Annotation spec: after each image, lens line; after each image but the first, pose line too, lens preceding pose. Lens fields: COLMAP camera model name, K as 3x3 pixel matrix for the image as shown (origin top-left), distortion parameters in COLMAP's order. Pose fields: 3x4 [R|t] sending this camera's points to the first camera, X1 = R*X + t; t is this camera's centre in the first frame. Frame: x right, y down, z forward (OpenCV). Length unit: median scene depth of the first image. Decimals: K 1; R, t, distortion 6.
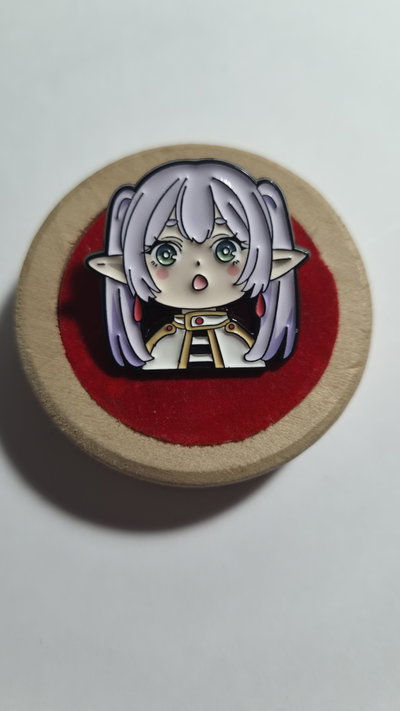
lens RADIAL K [[547.9, 0, 188.5], [0, 547.9, 358.5], [0, 0, 1]] dist [-0.043109, -0.027805]
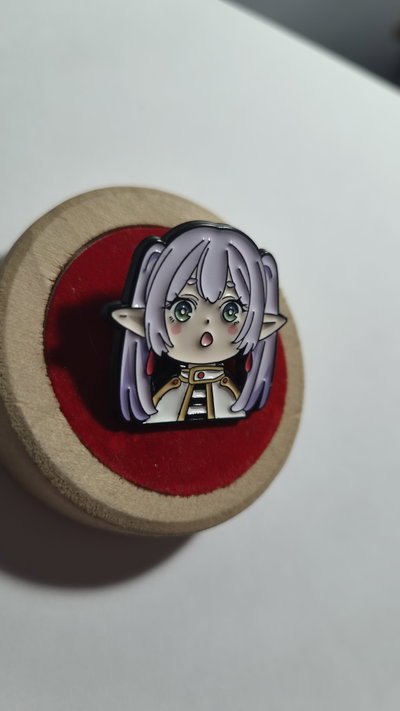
lens RADIAL K [[547.9, 0, 201.4], [0, 547.9, 358.4], [0, 0, 1]] dist [-0.043109, -0.027805]
pose [[0.833172, 0.025012, 0.552448, -0.551103], [-0.029915, 0.999552, -0.000138, -0.099967], [-0.552204, -0.016411, 0.833547, 0.130128]]
